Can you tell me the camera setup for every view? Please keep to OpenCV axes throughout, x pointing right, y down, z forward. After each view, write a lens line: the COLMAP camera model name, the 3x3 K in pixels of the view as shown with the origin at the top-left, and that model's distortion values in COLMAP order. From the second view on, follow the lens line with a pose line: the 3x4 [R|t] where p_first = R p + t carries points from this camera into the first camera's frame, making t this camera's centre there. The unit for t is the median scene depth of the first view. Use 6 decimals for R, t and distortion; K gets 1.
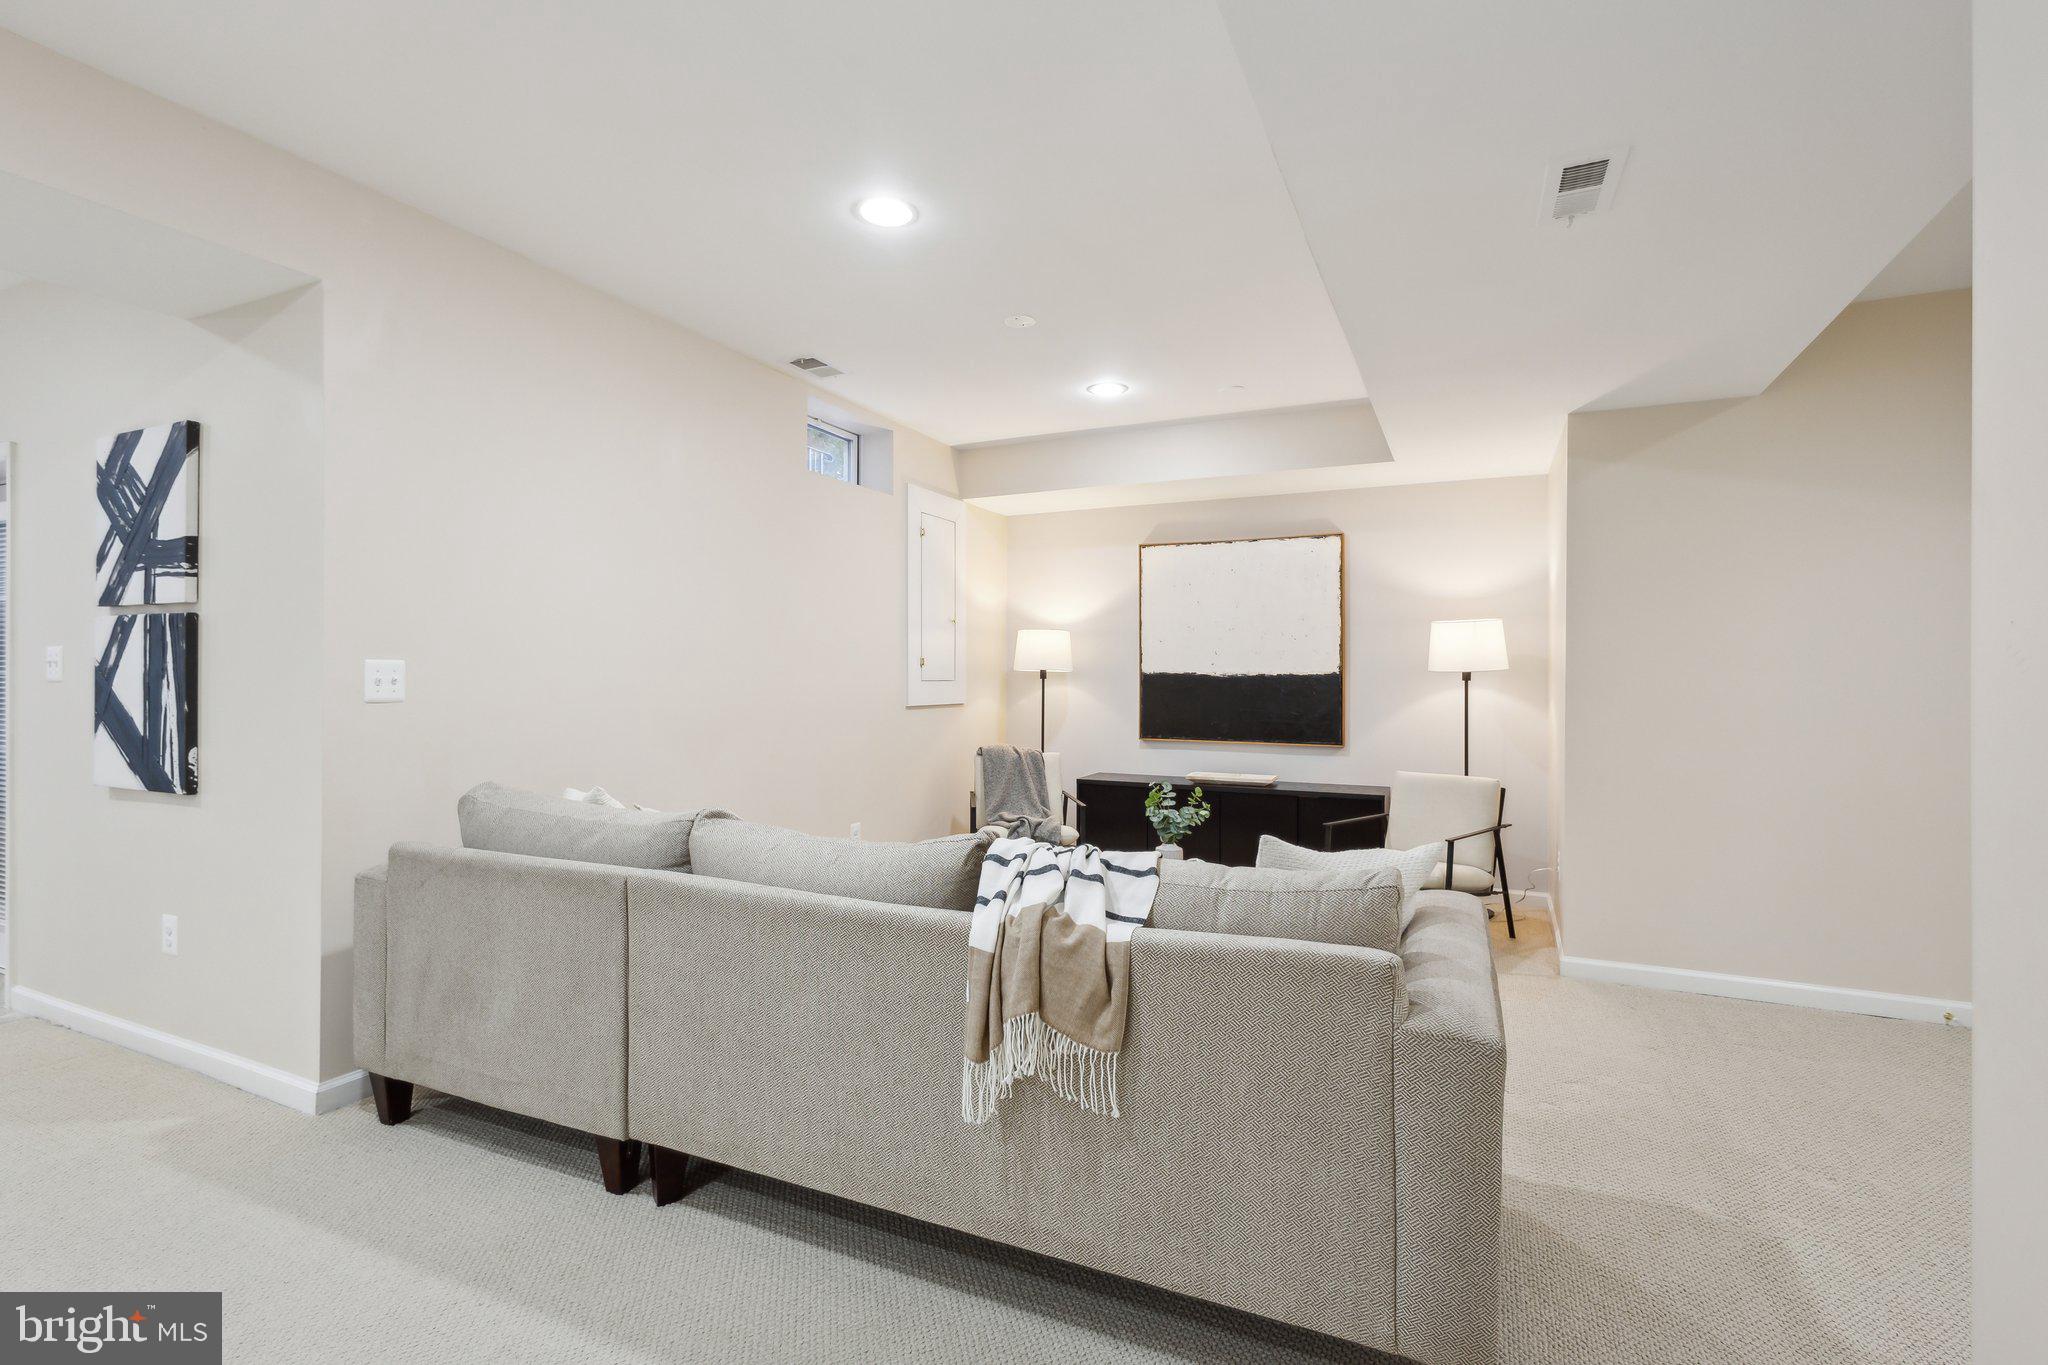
lens RADIAL K [[953.4, 0, 1023.3], [0, 953.4, 675.6], [0, 0, 1]] dist [0.011815, -0.001015]
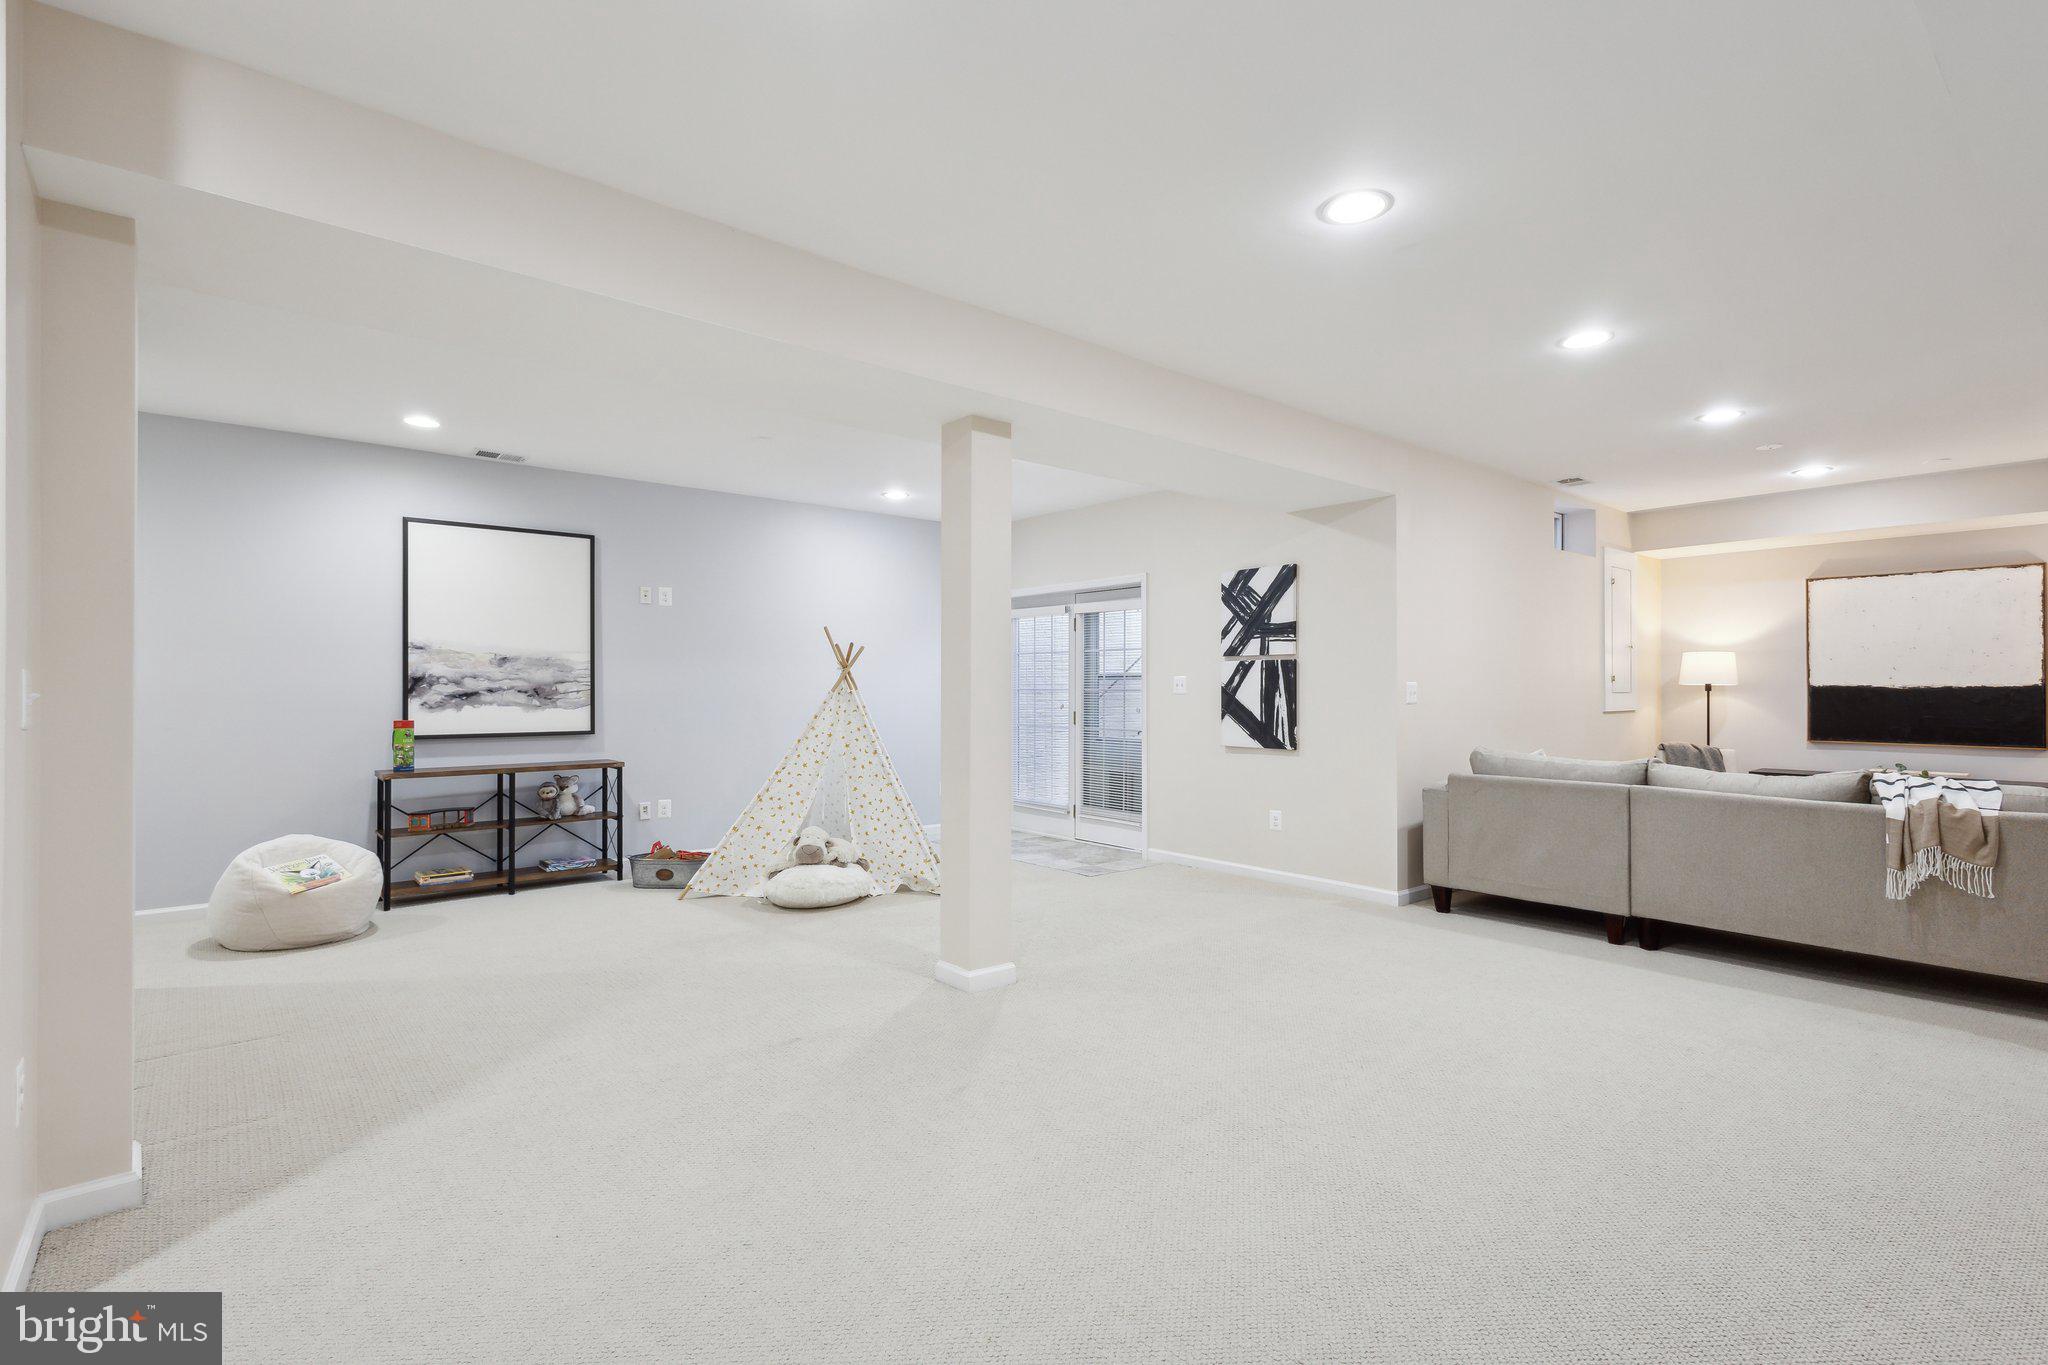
lens RADIAL K [[953.4, 0, 1022.7], [0, 953.4, 690.5], [0, 0, 1]] dist [0.011815, -0.001015]
pose [[0.907590, -0.004429, -0.419835, -0.526153], [0.004741, 0.999989, -0.000302, -0.002297], [0.419831, -0.001717, 0.907601, -1.011809]]
